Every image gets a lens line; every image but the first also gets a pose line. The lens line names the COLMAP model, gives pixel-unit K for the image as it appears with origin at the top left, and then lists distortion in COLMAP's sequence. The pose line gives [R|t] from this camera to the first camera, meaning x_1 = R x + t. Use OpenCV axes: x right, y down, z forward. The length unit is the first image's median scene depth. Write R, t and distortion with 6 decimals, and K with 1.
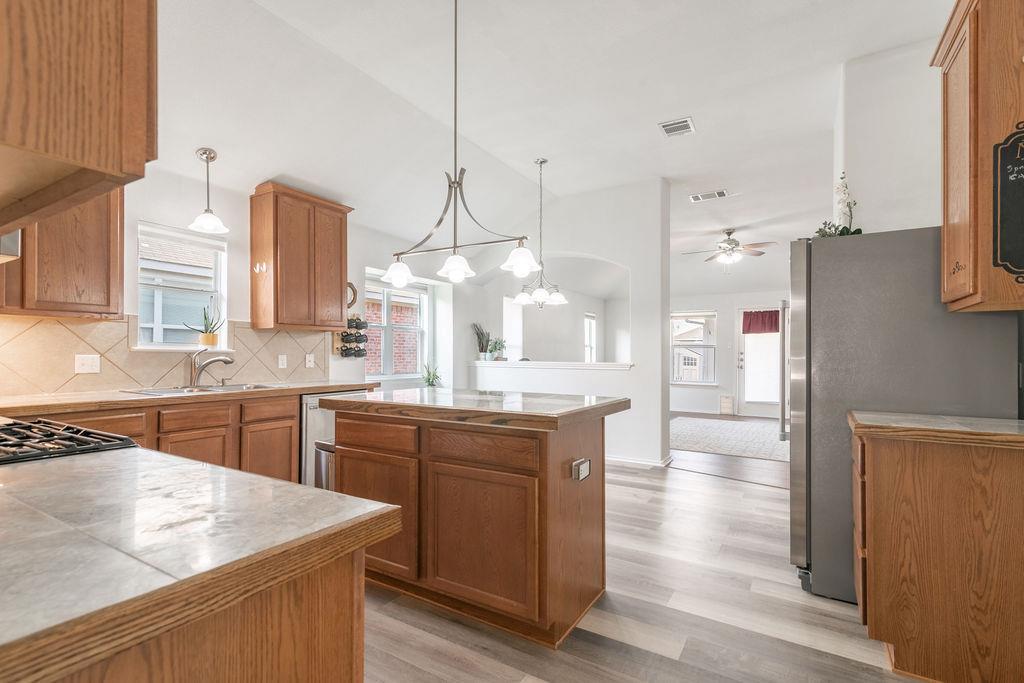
lens RADIAL K [[480.6, 0, 509.6], [0, 480.6, 356.6], [0, 0, 1]] dist [0.002499, 0.000378]
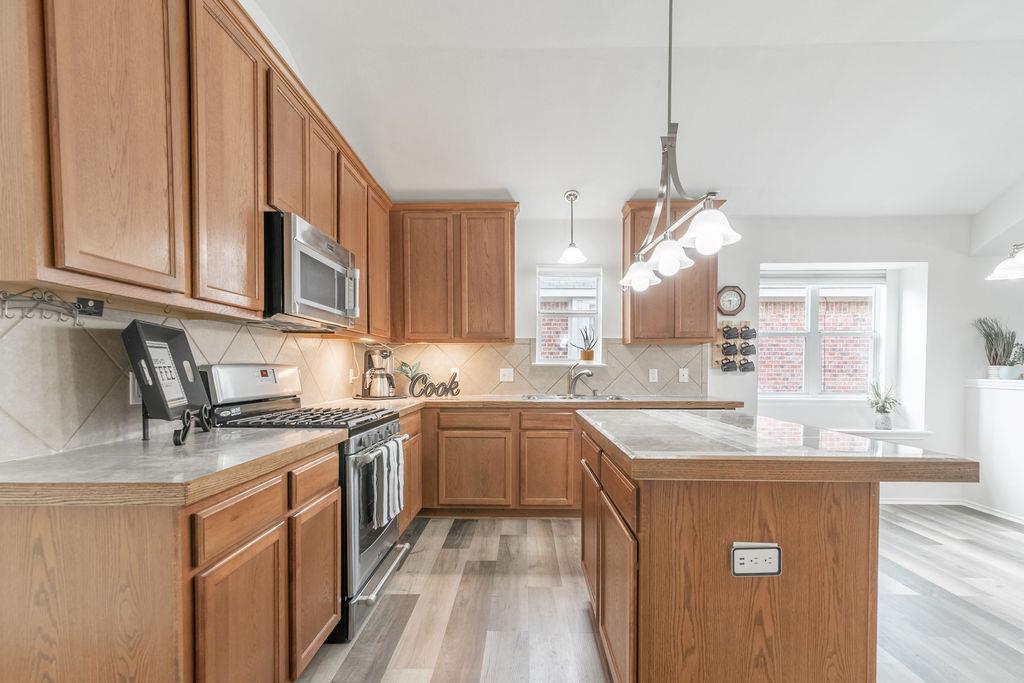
lens RADIAL K [[491.2, 0, 512.1], [0, 491.2, 386.6], [0, 0, 1]] dist [0.004162, 0.000358]
pose [[0.502181, 0.031058, -0.864205, 0.251477], [-0.004363, 0.999433, 0.033383, 0.000551], [0.864752, -0.012994, 0.502031, 0.208462]]
